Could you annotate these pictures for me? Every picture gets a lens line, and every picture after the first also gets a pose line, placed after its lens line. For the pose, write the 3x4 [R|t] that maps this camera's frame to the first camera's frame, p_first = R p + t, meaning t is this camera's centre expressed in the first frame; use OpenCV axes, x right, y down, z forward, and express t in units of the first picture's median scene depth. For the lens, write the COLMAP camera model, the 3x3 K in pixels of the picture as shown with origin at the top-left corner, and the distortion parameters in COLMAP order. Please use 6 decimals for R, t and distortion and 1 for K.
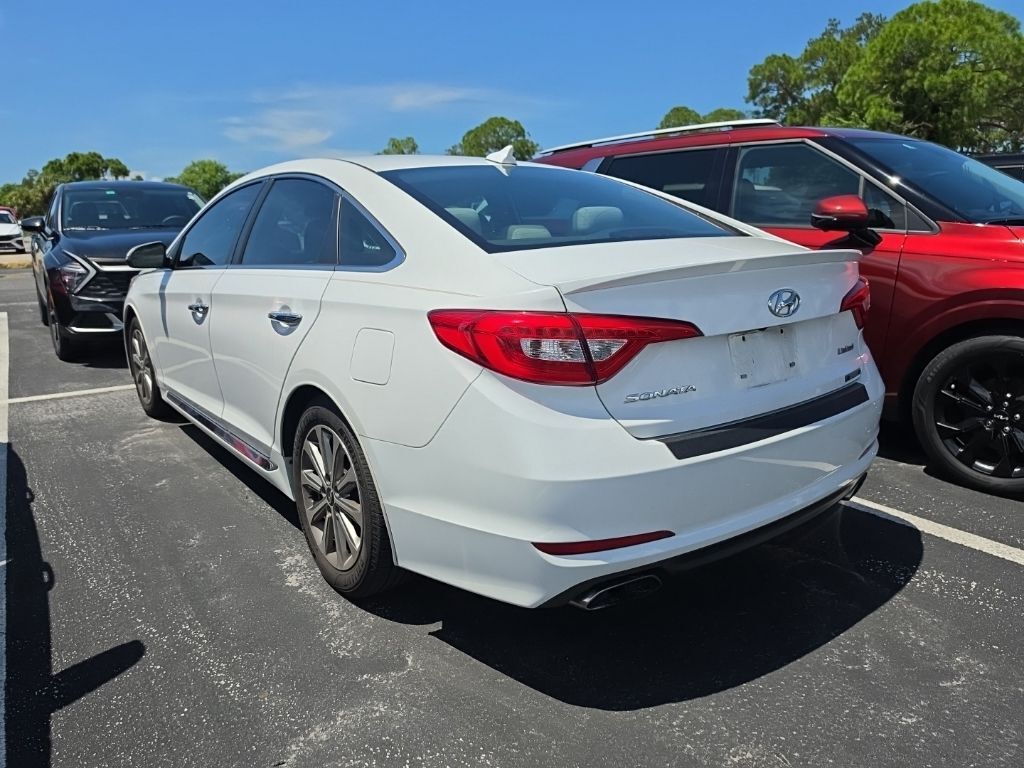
lens RADIAL K [[743.7, 0, 514.8], [0, 743.7, 374.5], [0, 0, 1]] dist [-0.001122, -0.006802]
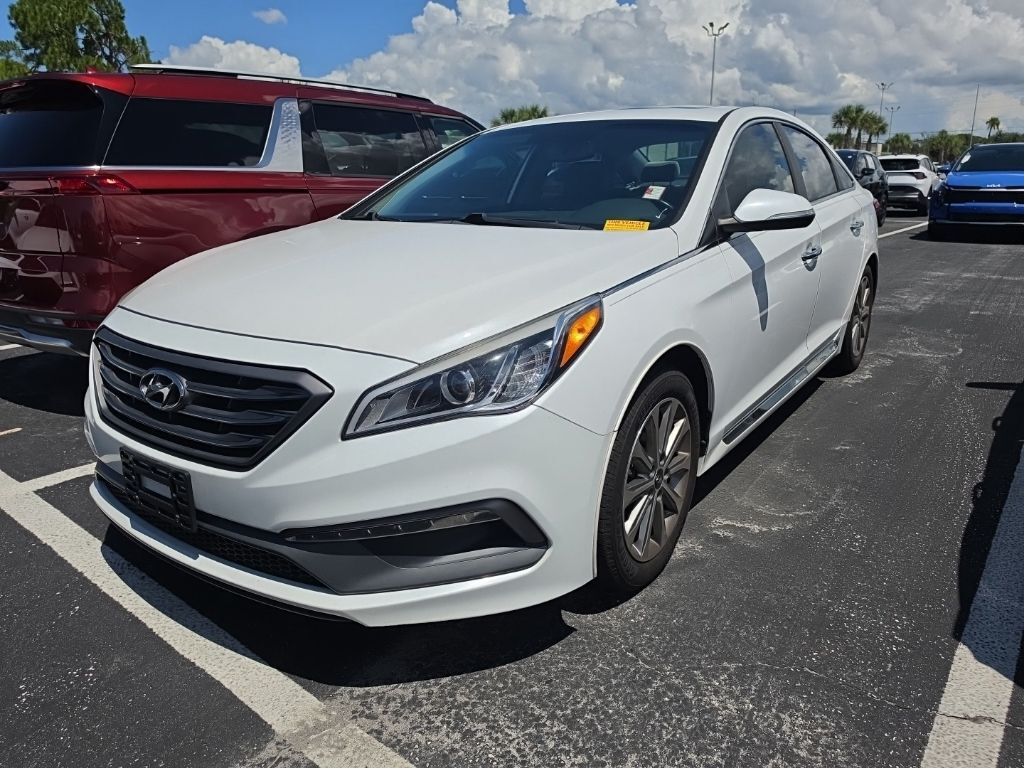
lens RADIAL K [[744.4, 0, 506.2], [0, 744.4, 366.3], [0, 0, 1]] dist [-0.003322, -0.005022]
pose [[-0.307934, -0.258965, 0.915486, -1.385439], [0.195101, 0.924606, 0.327170, -0.390164], [-0.931189, 0.279359, -0.234193, 1.877180]]
